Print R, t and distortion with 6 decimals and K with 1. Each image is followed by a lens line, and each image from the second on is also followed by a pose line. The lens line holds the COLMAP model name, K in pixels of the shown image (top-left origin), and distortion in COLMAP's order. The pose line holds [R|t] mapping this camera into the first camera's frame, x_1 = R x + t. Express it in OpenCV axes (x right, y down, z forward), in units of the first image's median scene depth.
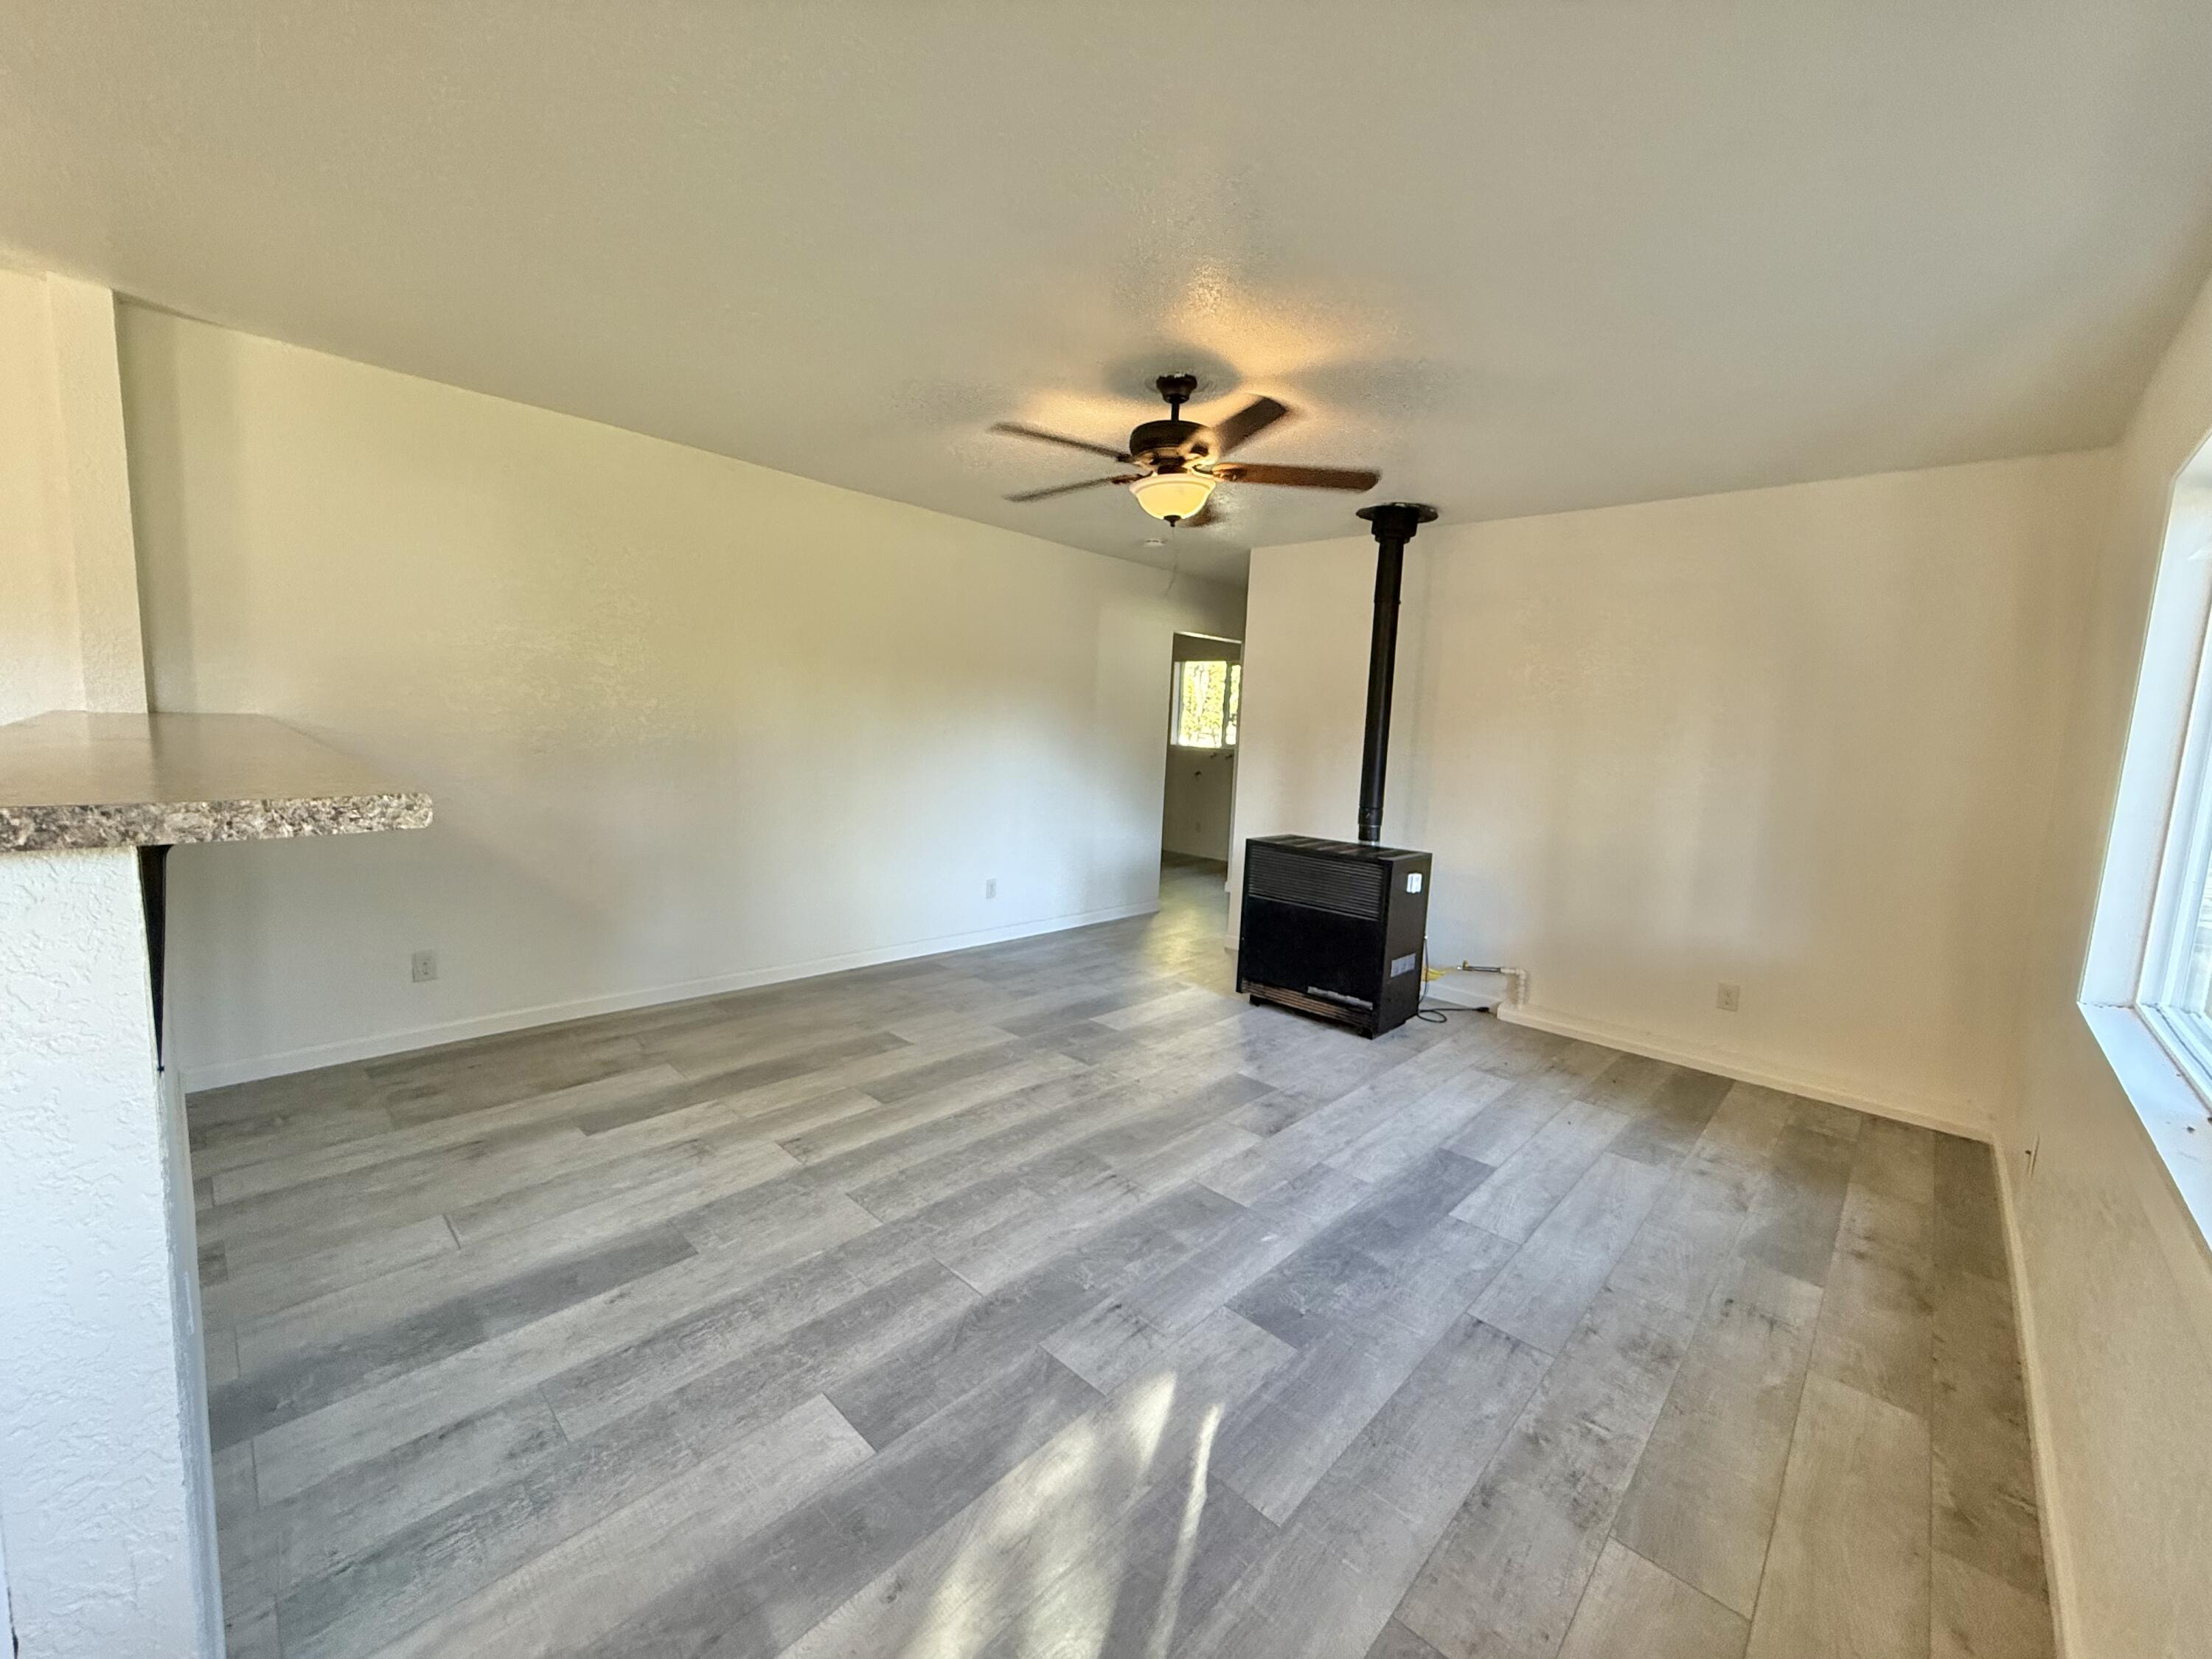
lens RADIAL K [[884.2, 0, 1106.0], [0, 884.2, 829.5], [0, 0, 1]] dist [-0.023458, 0.000149]
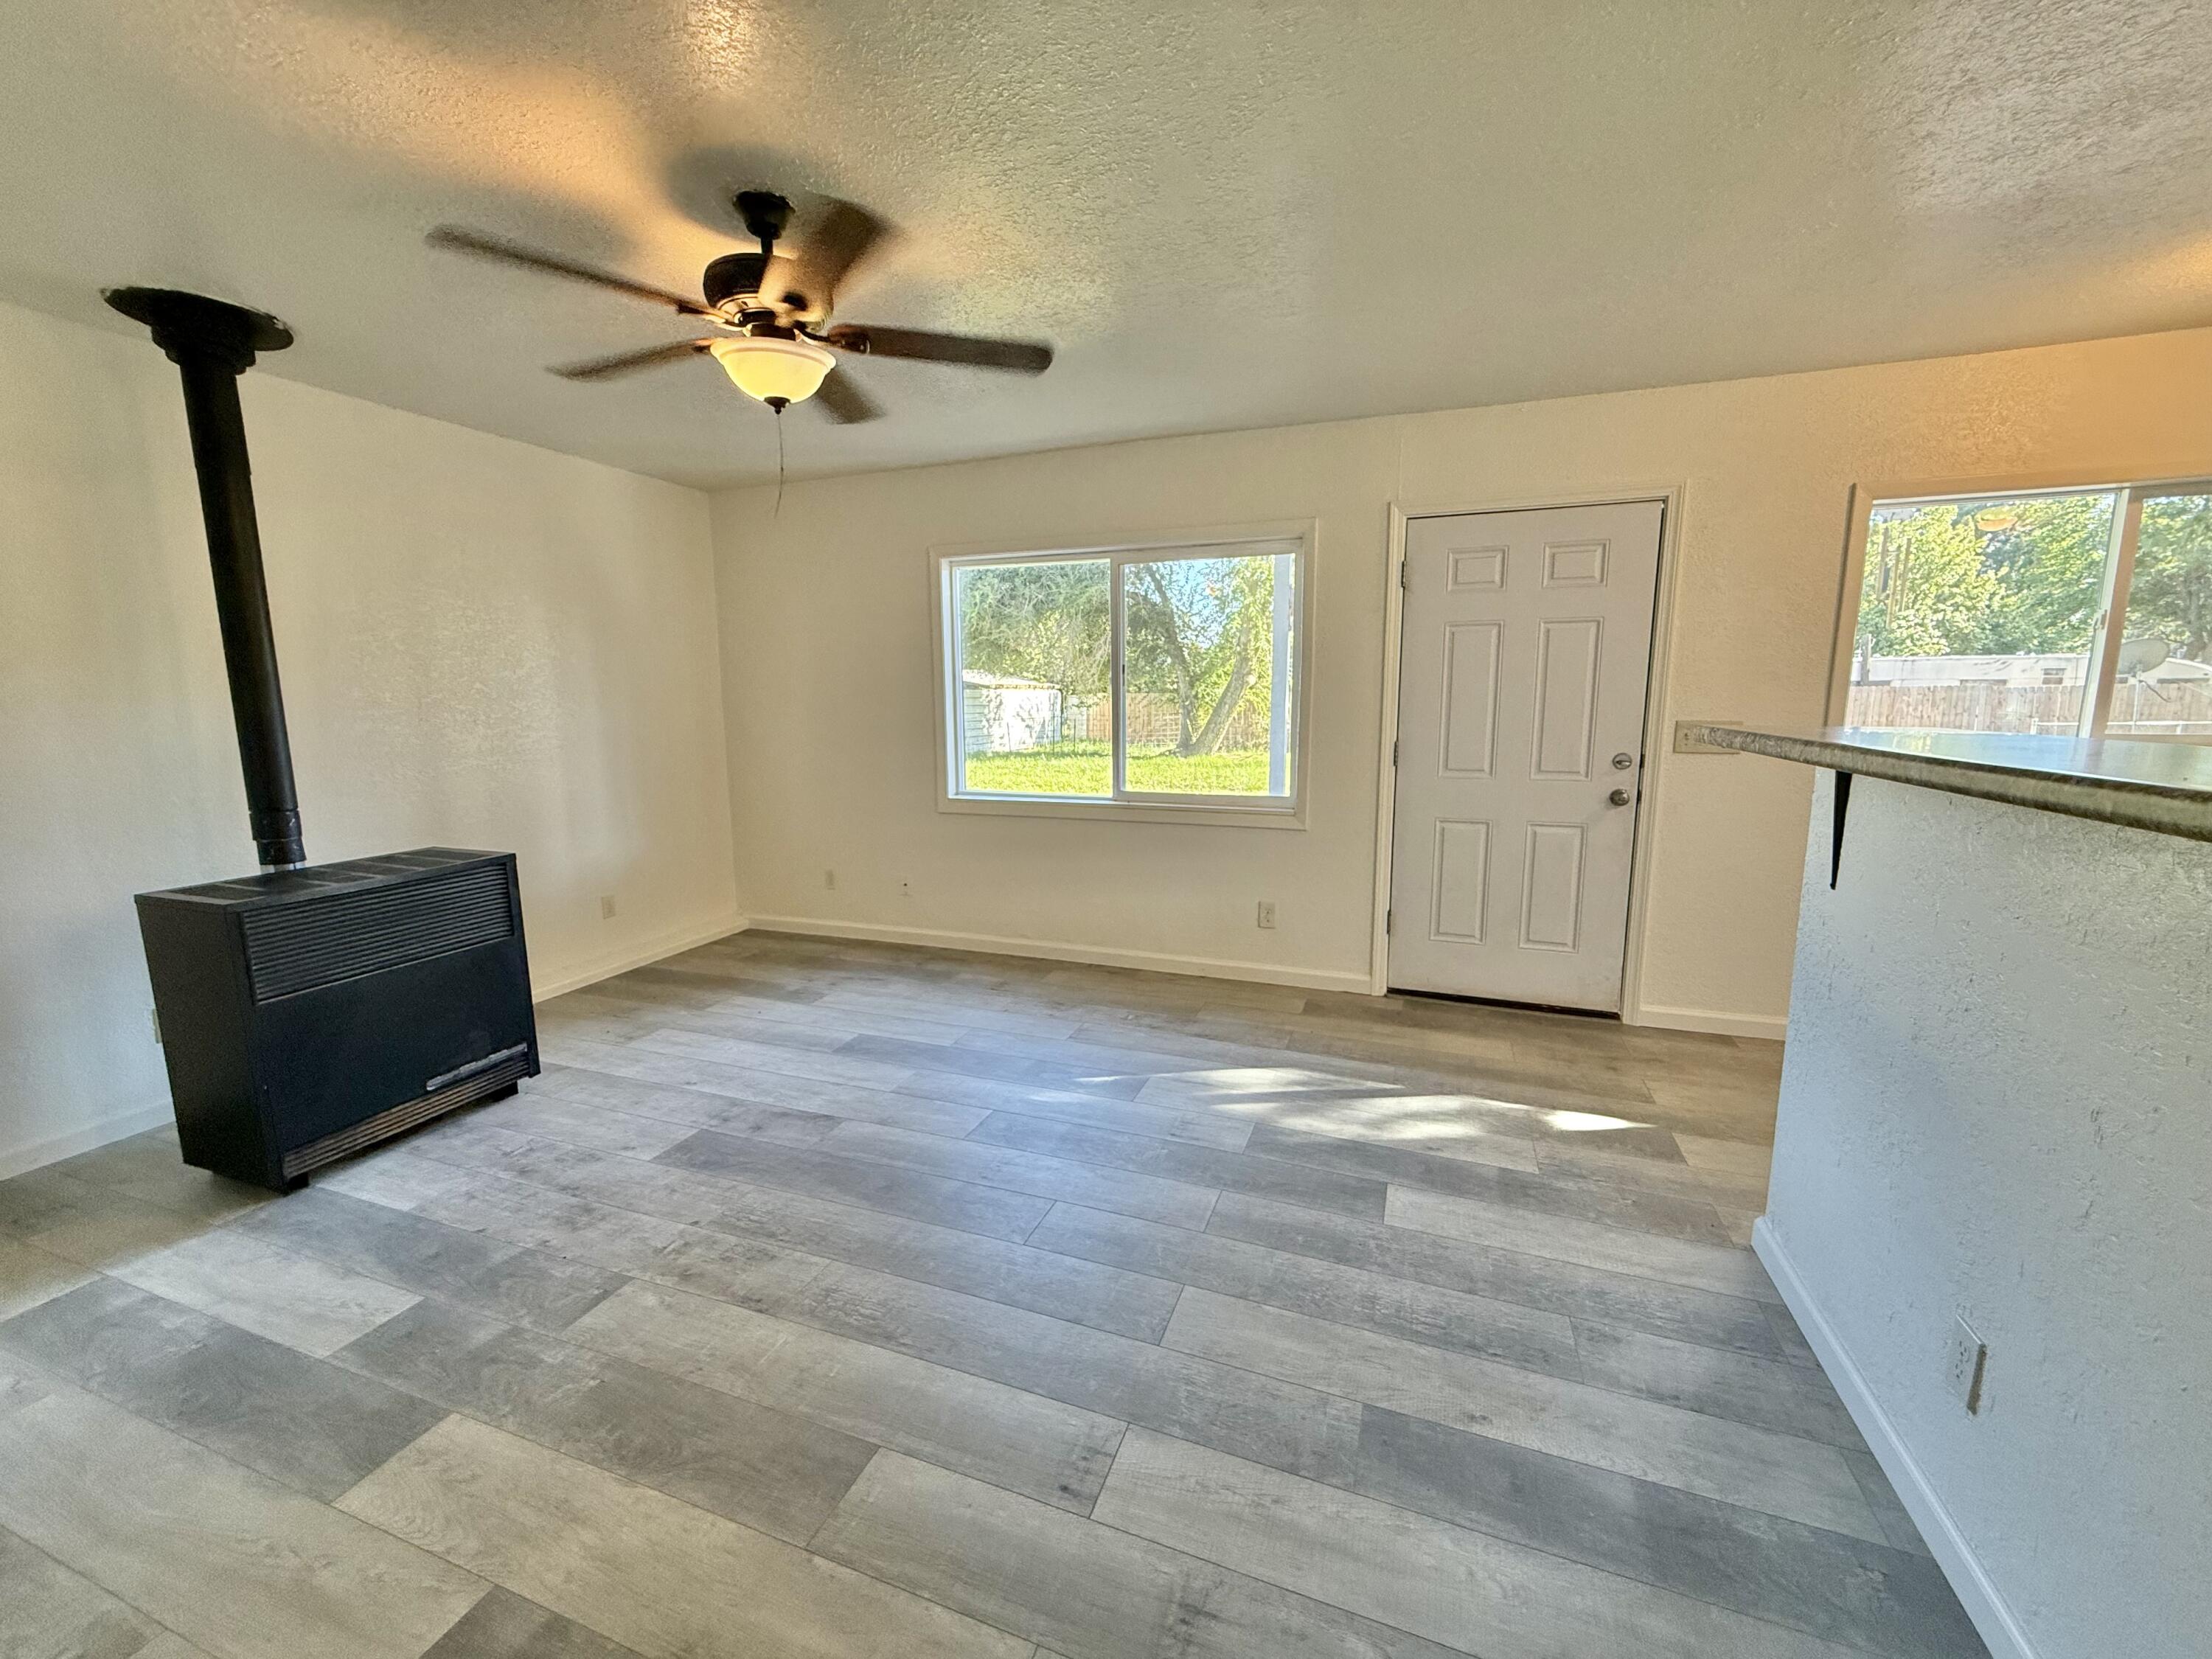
lens RADIAL K [[875.4, 0, 1106.0], [0, 875.4, 829.5], [0, 0, 1]] dist [-0.032150, -0.000019]
pose [[-0.396087, -0.185358, 0.899310, -0.822740], [0.104041, 0.964046, 0.244524, -0.172521], [-0.912300, 0.190417, -0.362561, 1.188356]]
